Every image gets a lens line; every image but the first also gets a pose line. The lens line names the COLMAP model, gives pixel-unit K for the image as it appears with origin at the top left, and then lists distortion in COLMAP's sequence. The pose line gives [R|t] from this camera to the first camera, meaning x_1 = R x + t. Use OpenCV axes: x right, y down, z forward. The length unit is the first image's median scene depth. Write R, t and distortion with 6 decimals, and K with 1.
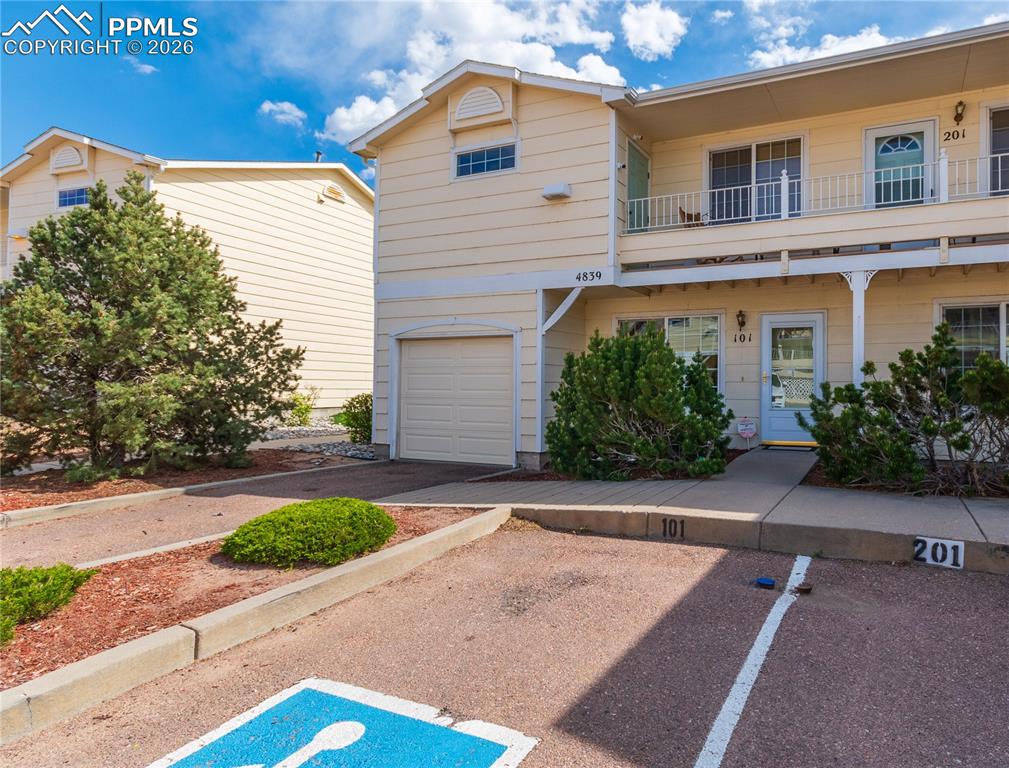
lens RADIAL K [[595.1, 0, 504.5], [0, 595.1, 305.0], [0, 0, 1]] dist [-0.000734, 0.000706]
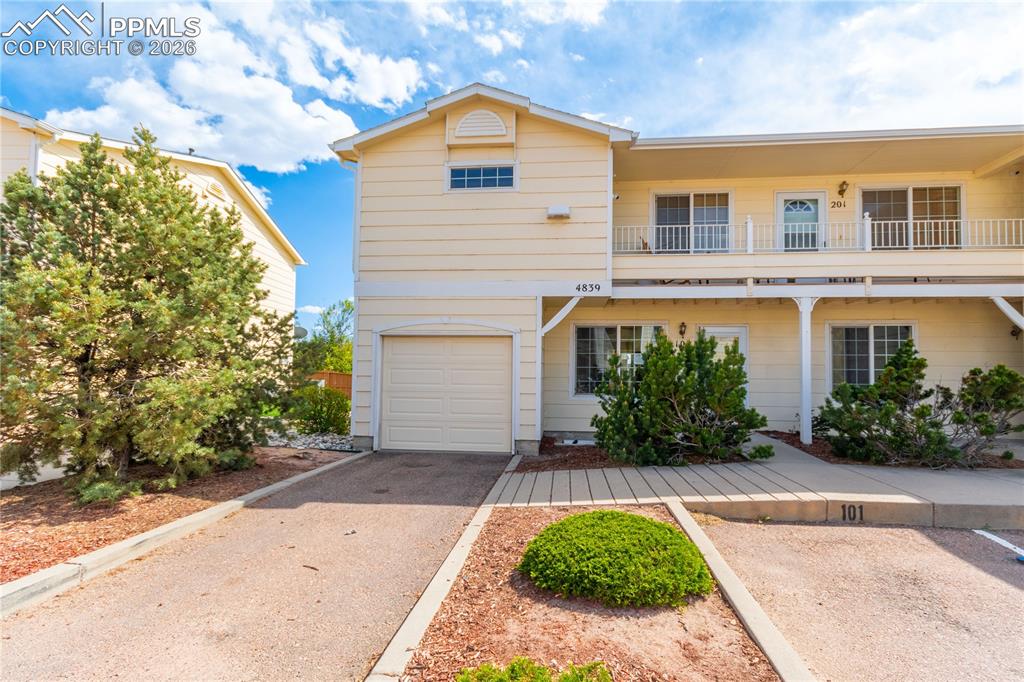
lens RADIAL K [[482.7, 0, 518.4], [0, 482.7, 312.7], [0, 0, 1]] dist [0.005030, -0.000381]
pose [[0.945725, 0.049353, 0.321199, -0.272506], [-0.050323, 0.998719, -0.005285, 0.011627], [-0.321049, -0.011166, 0.946997, 0.138789]]
